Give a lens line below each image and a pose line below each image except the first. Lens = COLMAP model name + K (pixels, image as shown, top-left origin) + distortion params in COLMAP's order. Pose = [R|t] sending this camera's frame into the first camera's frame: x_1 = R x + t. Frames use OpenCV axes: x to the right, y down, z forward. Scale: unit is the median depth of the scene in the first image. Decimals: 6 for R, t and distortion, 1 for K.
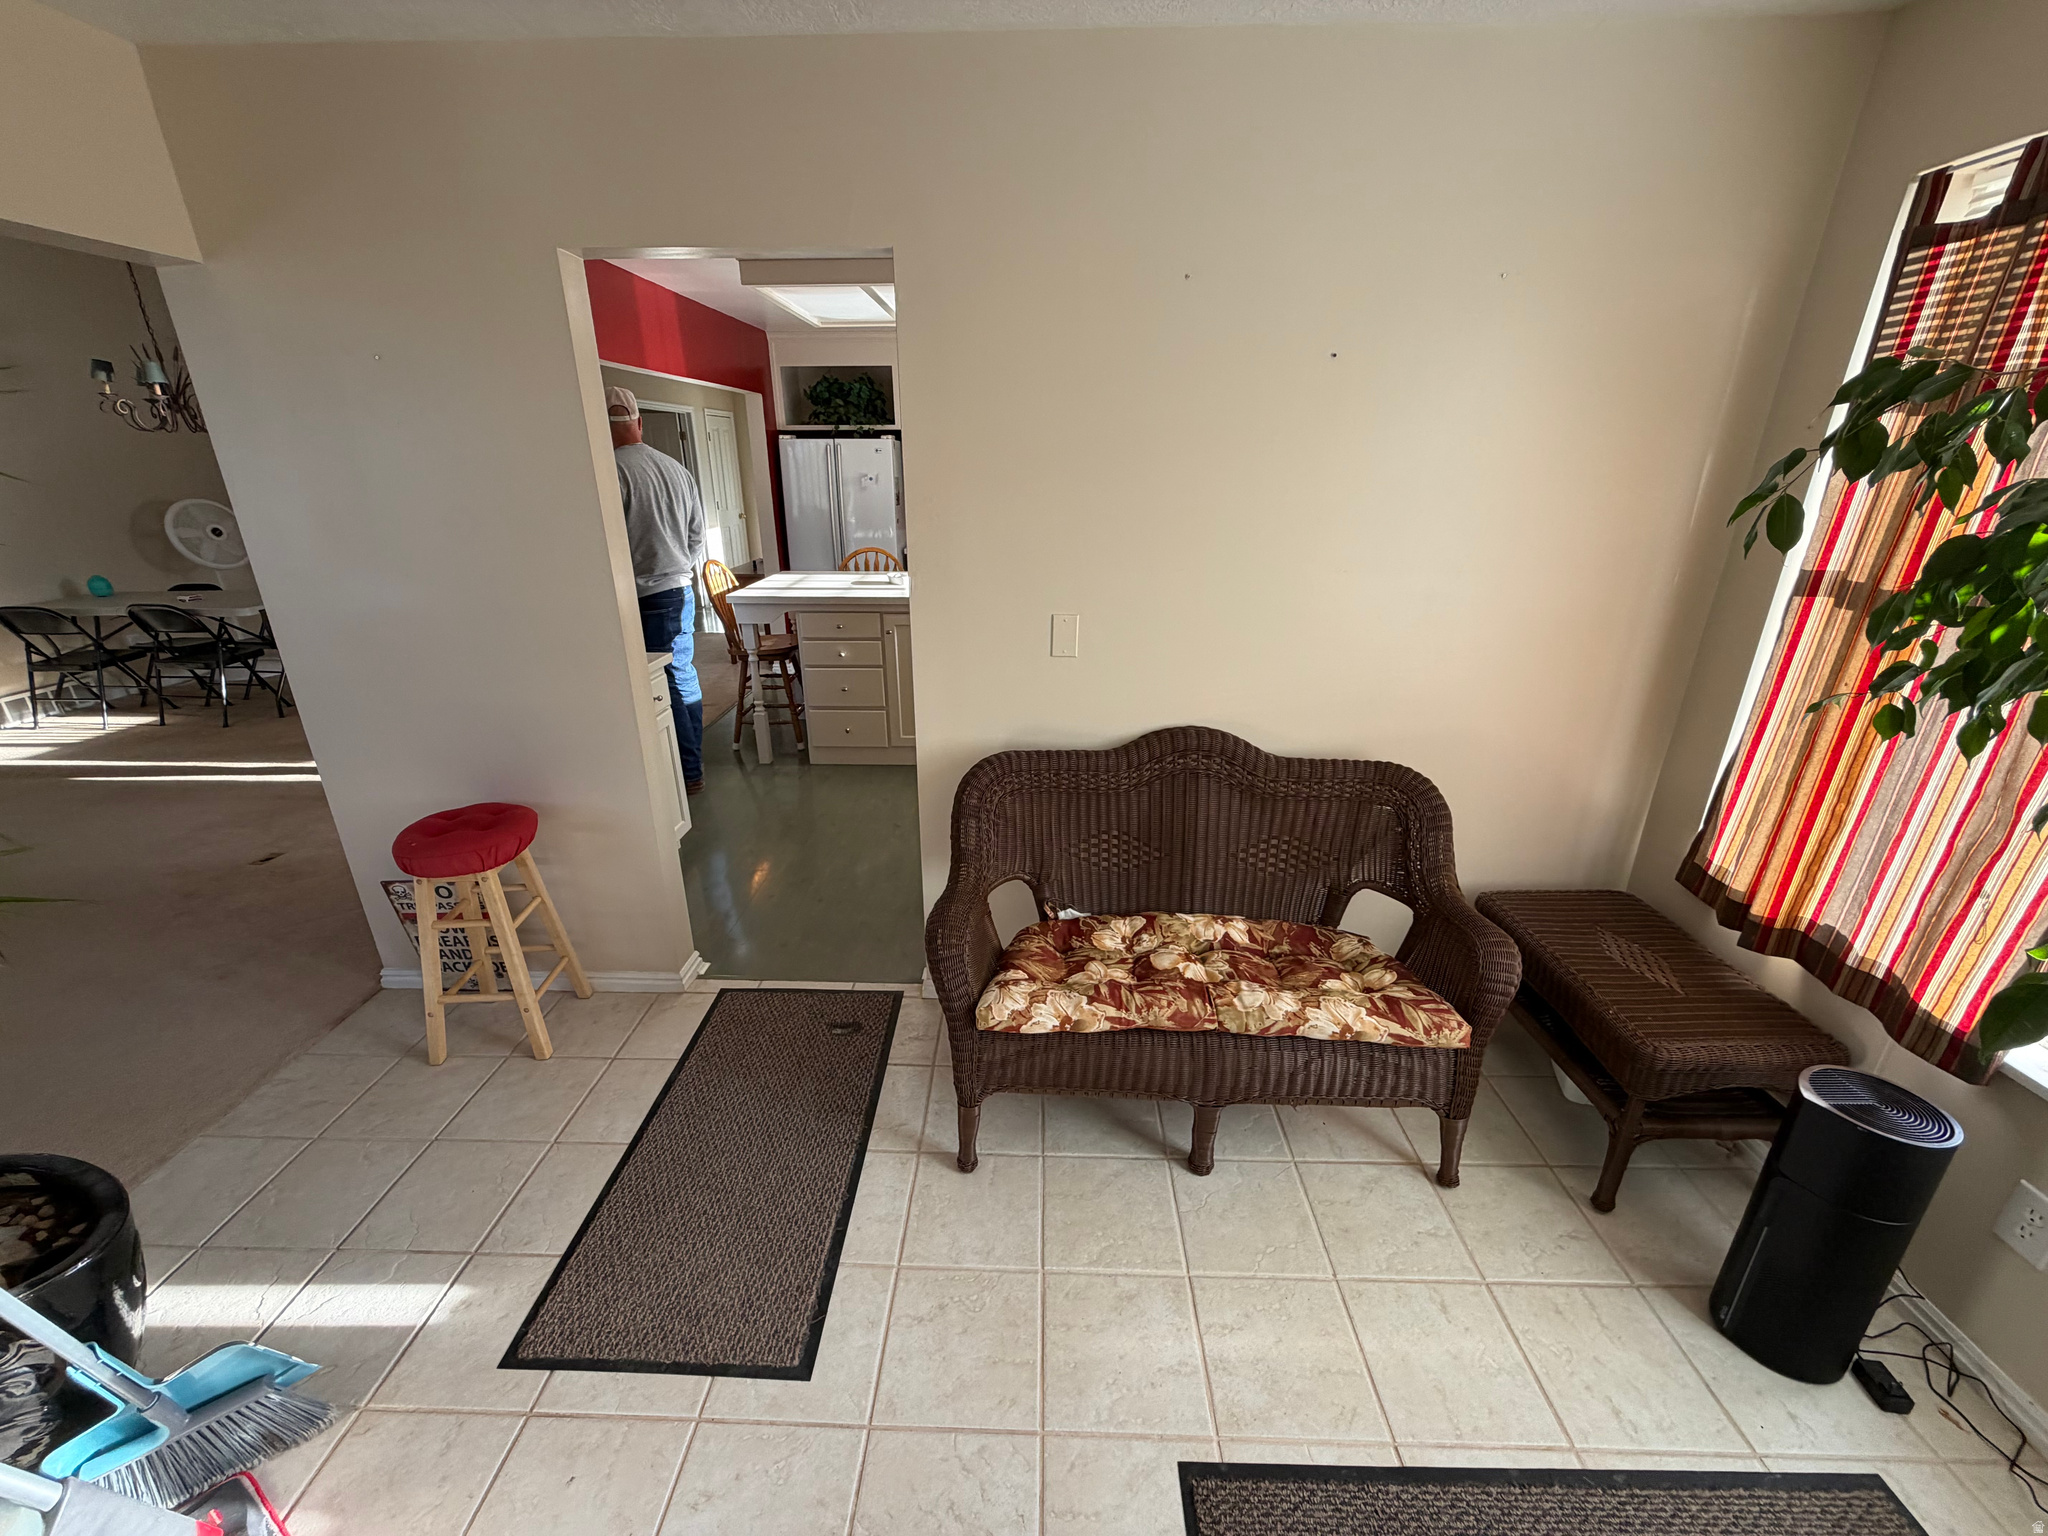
lens RADIAL K [[820.6, 0, 1024.8], [0, 820.6, 780.6], [0, 0, 1]] dist [-0.002697, 0.000015]
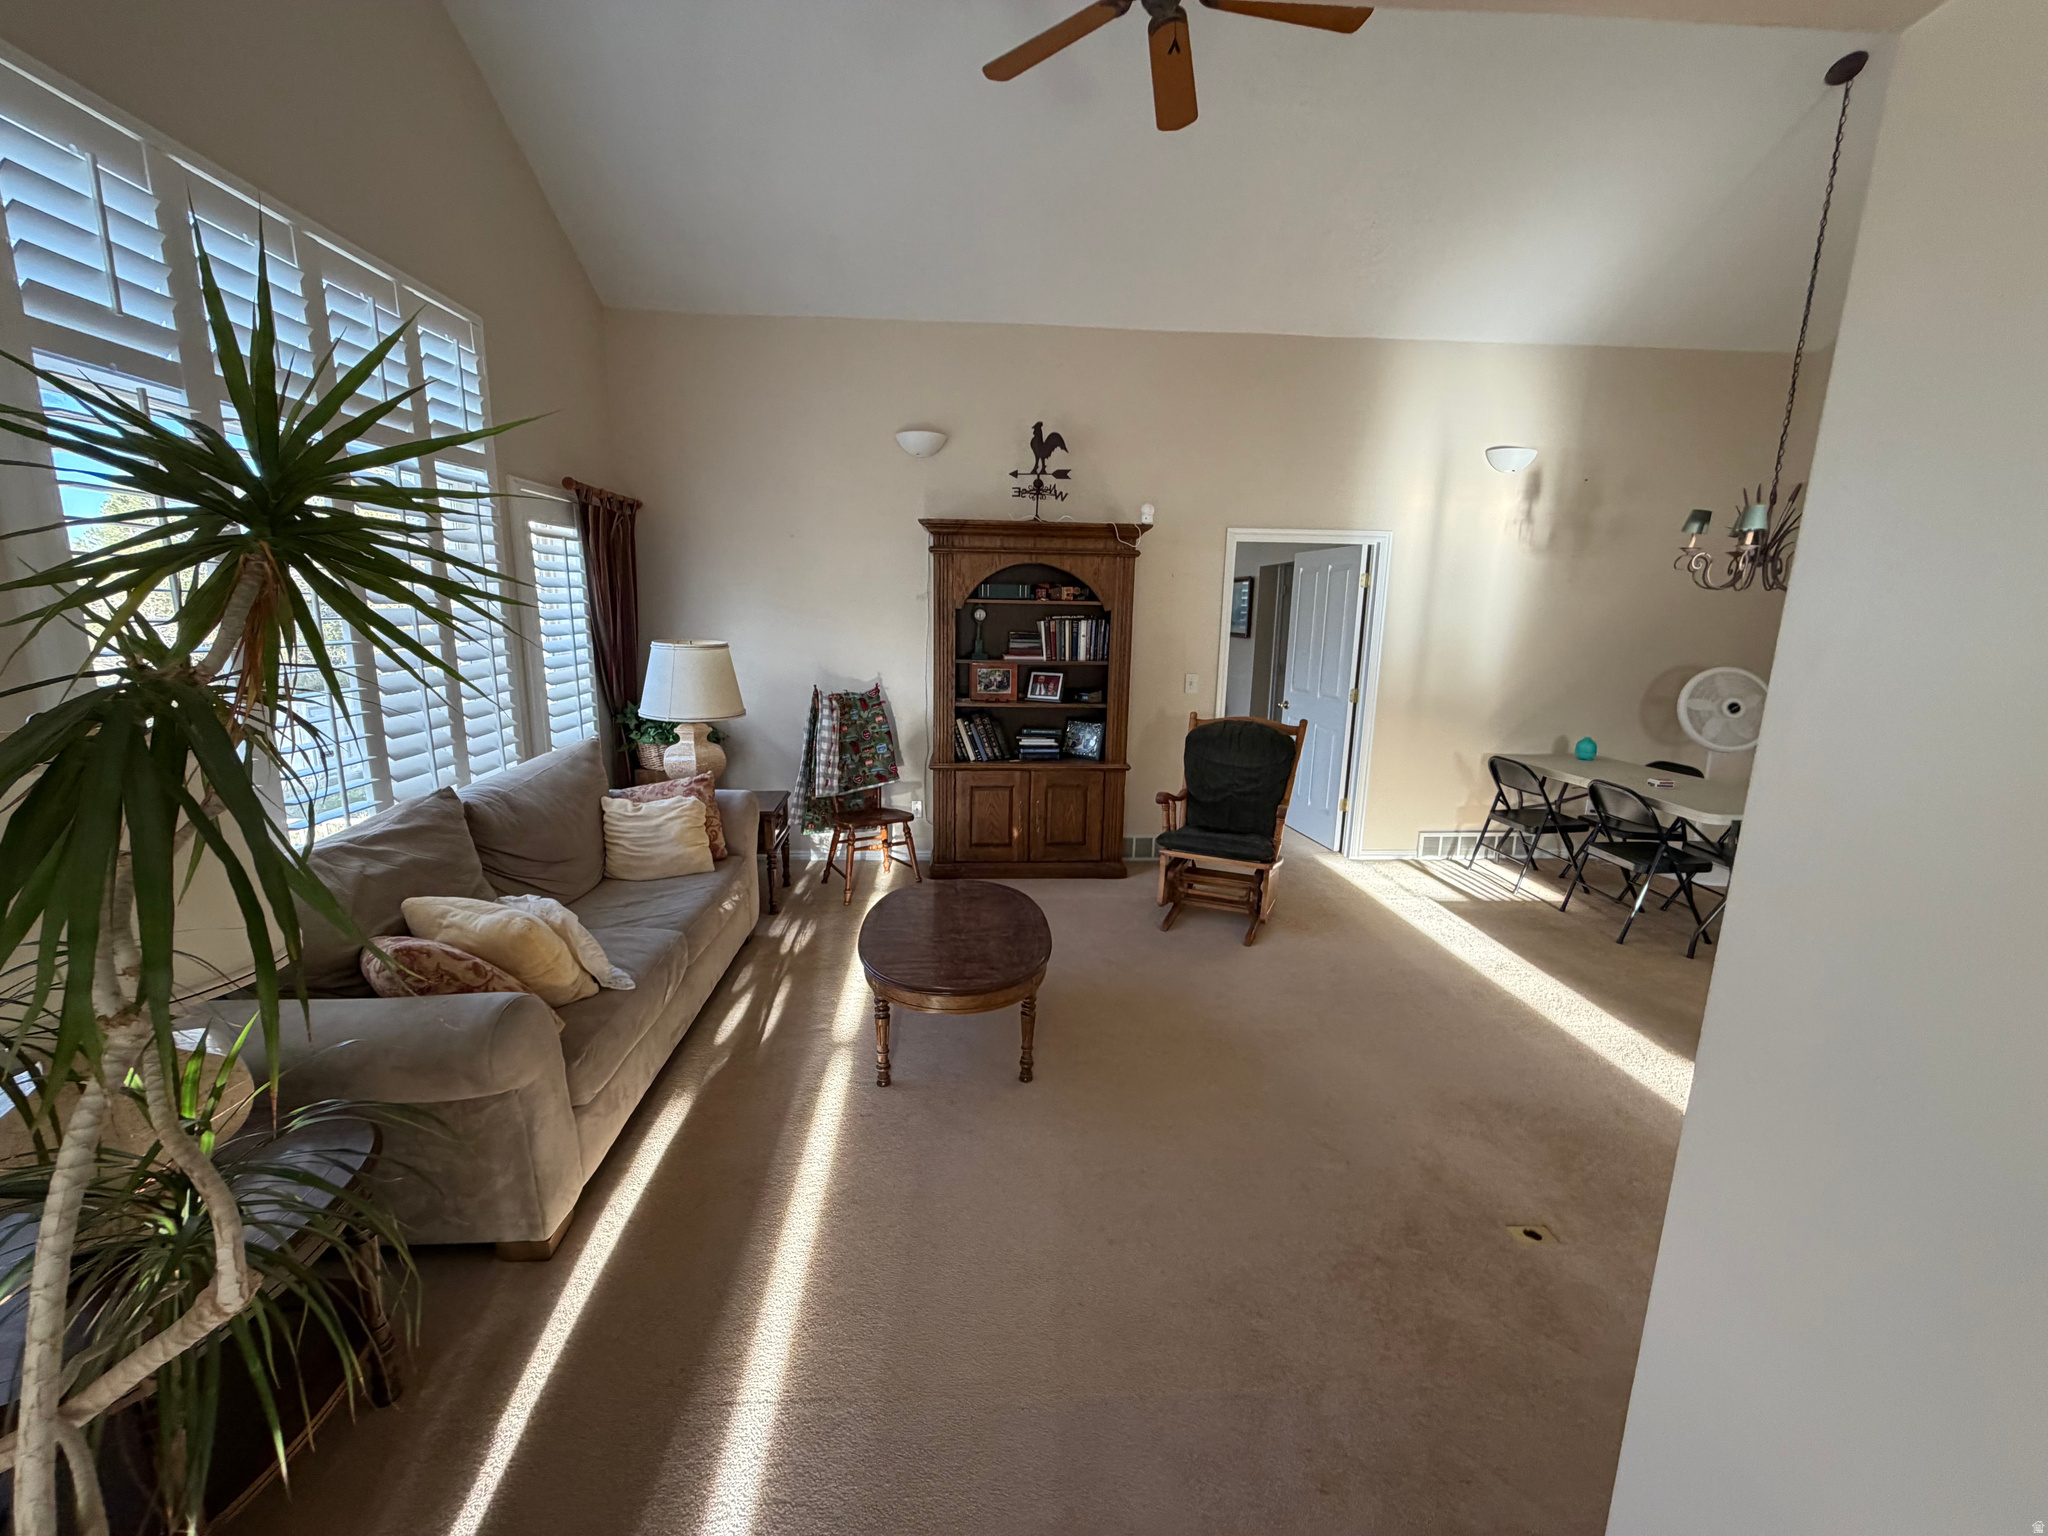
lens RADIAL K [[820.6, 0, 1018.8], [0, 820.6, 767.4], [0, 0, 1]] dist [-0.002697, 0.000015]
pose [[0.085383, 0.190063, -0.978052, -0.278844], [-0.375010, 0.915581, 0.145185, -0.115673], [0.923080, 0.354383, 0.149451, 0.280782]]
